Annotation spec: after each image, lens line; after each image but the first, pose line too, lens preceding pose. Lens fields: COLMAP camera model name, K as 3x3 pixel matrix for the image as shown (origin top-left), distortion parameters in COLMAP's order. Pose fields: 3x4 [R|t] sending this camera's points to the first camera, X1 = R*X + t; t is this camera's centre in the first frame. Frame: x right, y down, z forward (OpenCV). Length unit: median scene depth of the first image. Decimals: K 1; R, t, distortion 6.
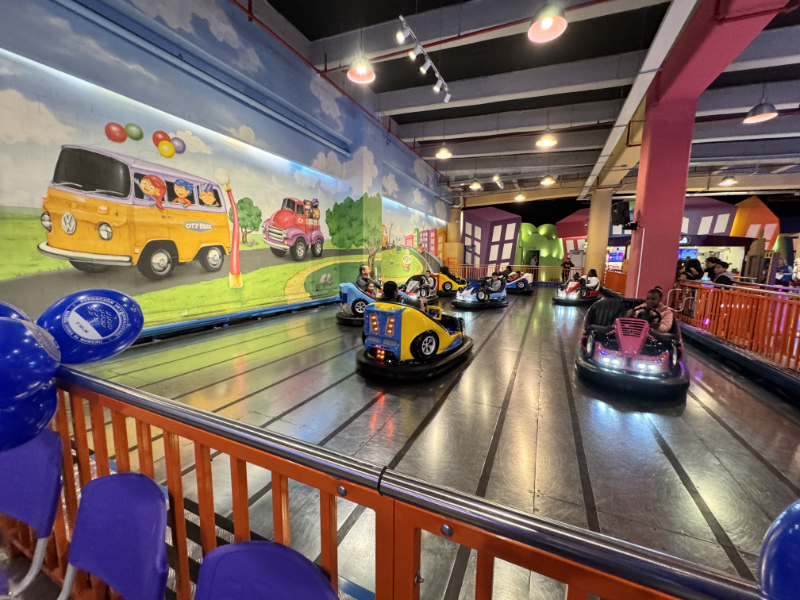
lens RADIAL K [[317.2, 0, 398.9], [0, 317.2, 299.2], [0, 0, 1]] dist [-0.004456, -0.000474]
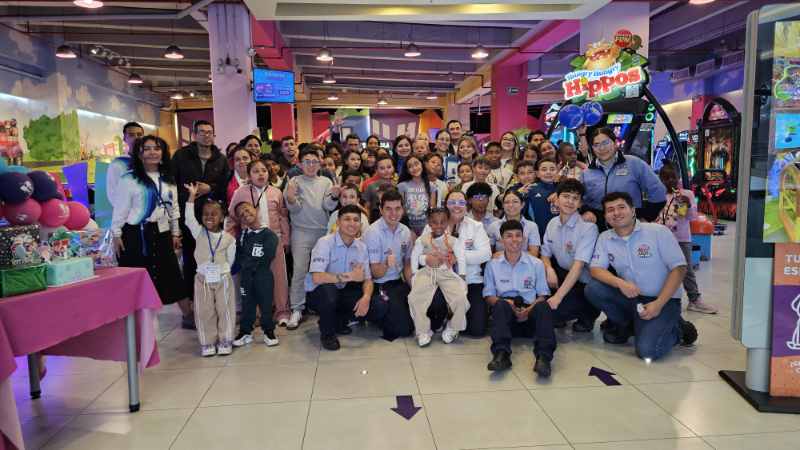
lens RADIAL K [[523.9, 0, 400.7], [0, 523.9, 220.8], [0, 0, 1]] dist [0.004885, -0.005556]
pose [[0.860434, -0.083361, 0.502697, -0.049212], [0.097371, 0.995247, -0.001624, 0.228246], [-0.500172, 0.050345, 0.864461, -1.571887]]
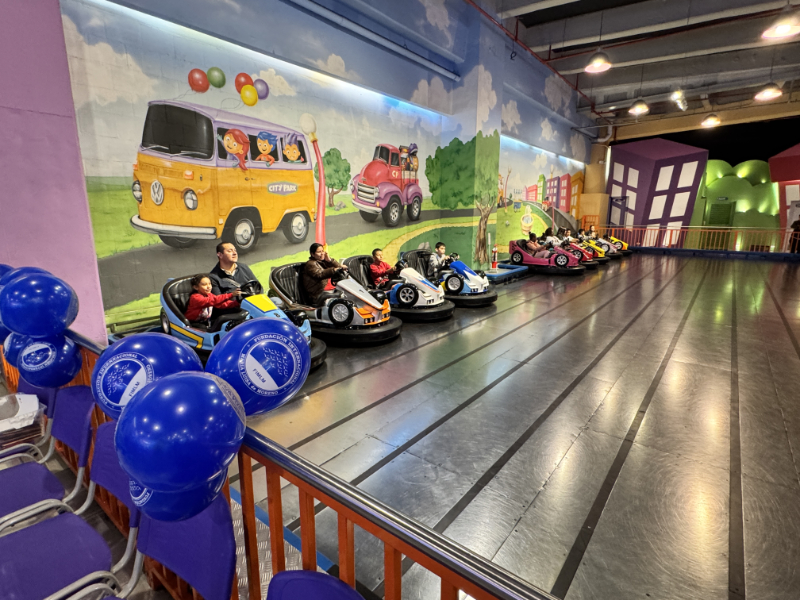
lens RADIAL K [[411.5, 0, 398.2], [0, 411.5, 299.6], [0, 0, 1]] dist [-0.011725, 0.004182]
pose [[0.970030, 0.036152, -0.240283, -0.058995], [-0.017922, 0.996821, 0.077626, -0.024010], [0.242325, -0.070993, 0.967594, 0.016811]]
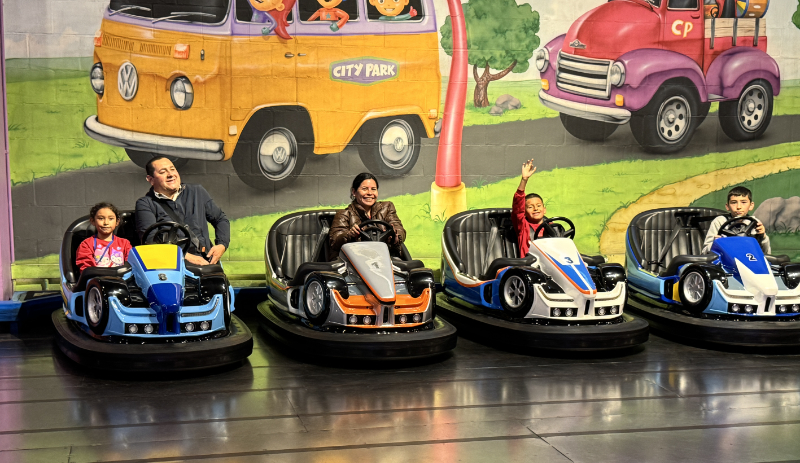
lens RADIAL K [[1024.6, 0, 401.0], [0, 1024.6, 298.0], [0, 0, 1]] dist [0.091951, 0.000000]
pose [[0.618820, 0.108731, -0.777971, 0.406148], [-0.100666, 0.993185, 0.058737, -0.009016], [0.779056, 0.041968, 0.625549, 0.142297]]
